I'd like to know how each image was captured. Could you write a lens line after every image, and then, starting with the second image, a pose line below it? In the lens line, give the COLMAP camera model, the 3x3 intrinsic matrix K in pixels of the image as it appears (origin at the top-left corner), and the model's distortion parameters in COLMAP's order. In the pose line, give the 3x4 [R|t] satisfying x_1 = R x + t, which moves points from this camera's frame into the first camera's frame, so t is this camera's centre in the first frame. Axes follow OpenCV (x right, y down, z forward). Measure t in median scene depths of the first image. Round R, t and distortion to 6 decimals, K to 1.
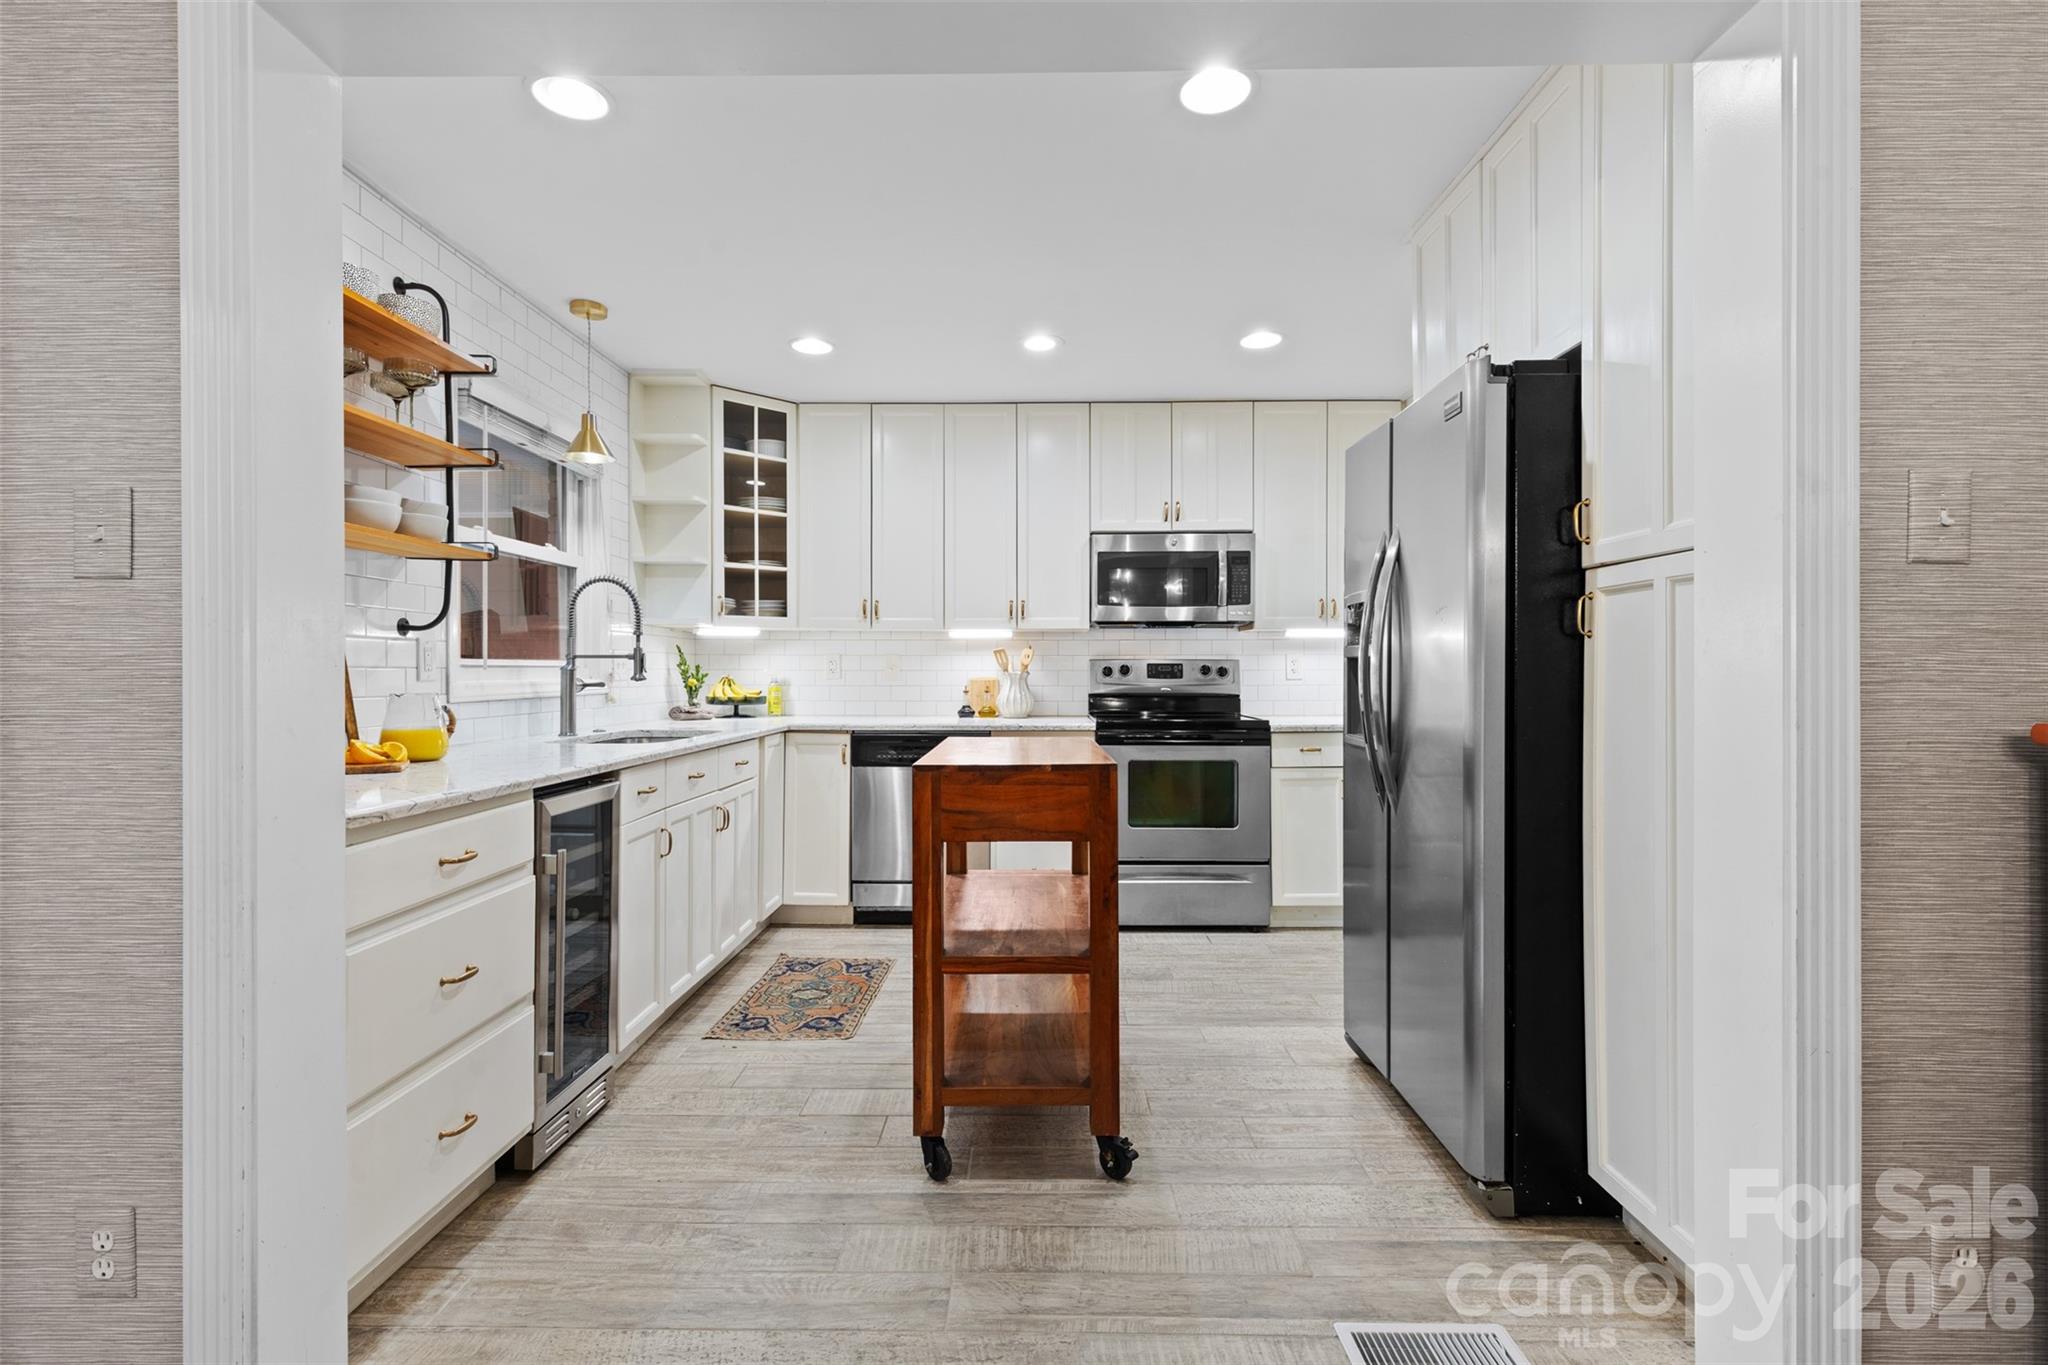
lens RADIAL K [[920.7, 0, 1022.5], [0, 920.7, 673.6], [0, 0, 1]] dist [0.008129, -0.001563]
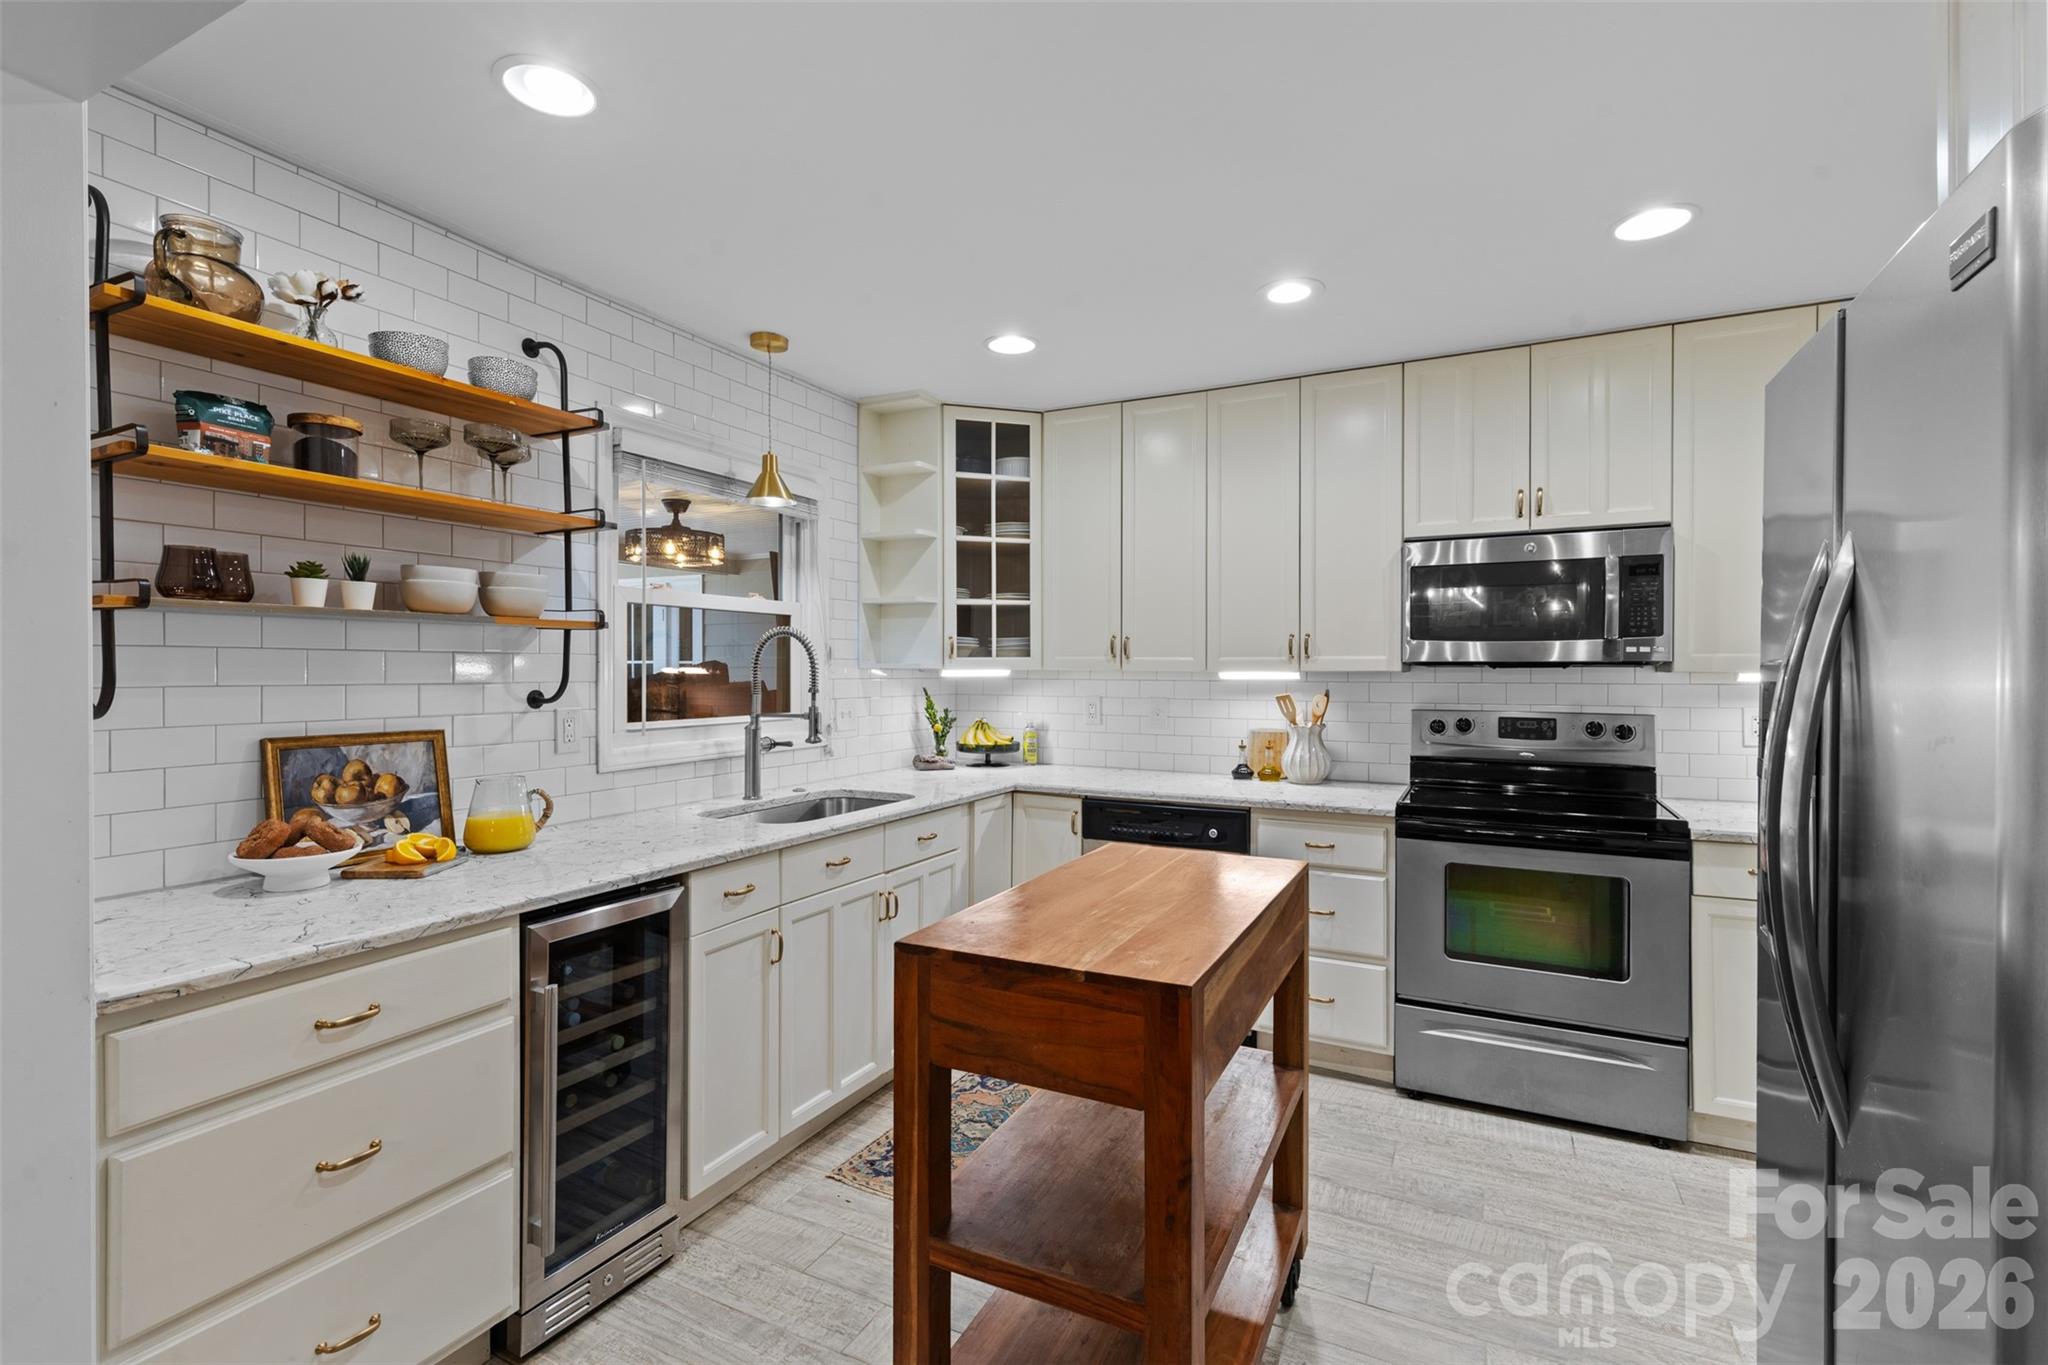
lens RADIAL K [[920.7, 0, 1021.7], [0, 920.7, 674.2], [0, 0, 1]] dist [0.008129, -0.001563]
pose [[0.898097, 0.004324, -0.439776, 0.129383], [-0.003452, 0.999990, 0.002783, -0.049291], [0.439784, -0.000981, 0.898103, 0.215073]]
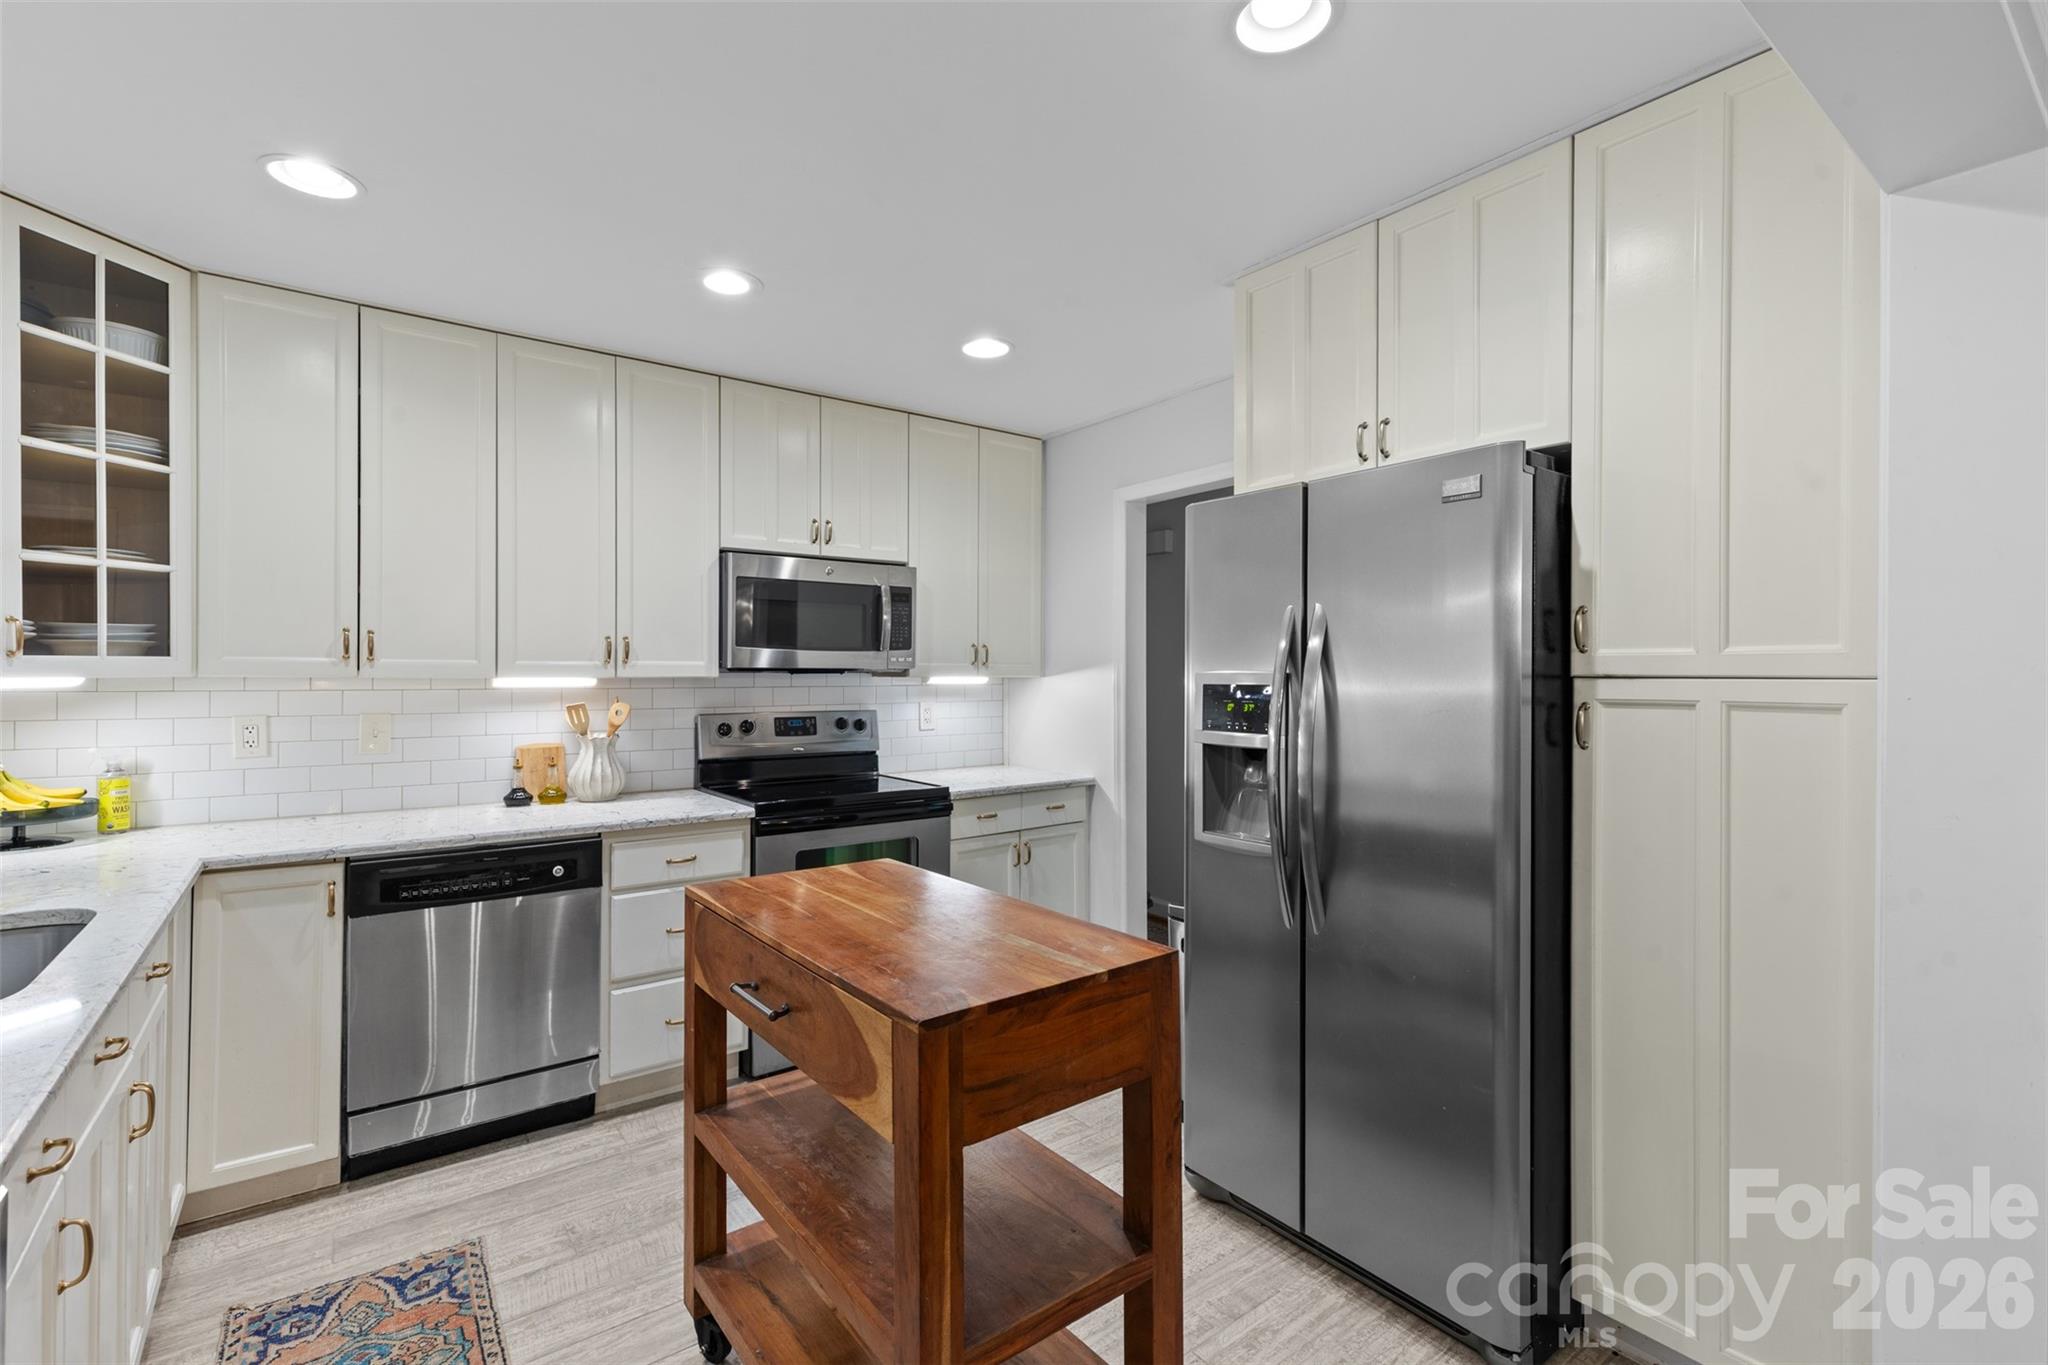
lens RADIAL K [[920.7, 0, 1020.8], [0, 920.7, 676.8], [0, 0, 1]] dist [0.008129, -0.001563]
pose [[0.791000, -0.000726, 0.611816, -0.200220], [0.000066, 0.999999, 0.001102, -0.051711], [-0.611816, -0.000832, 0.790999, 0.265252]]
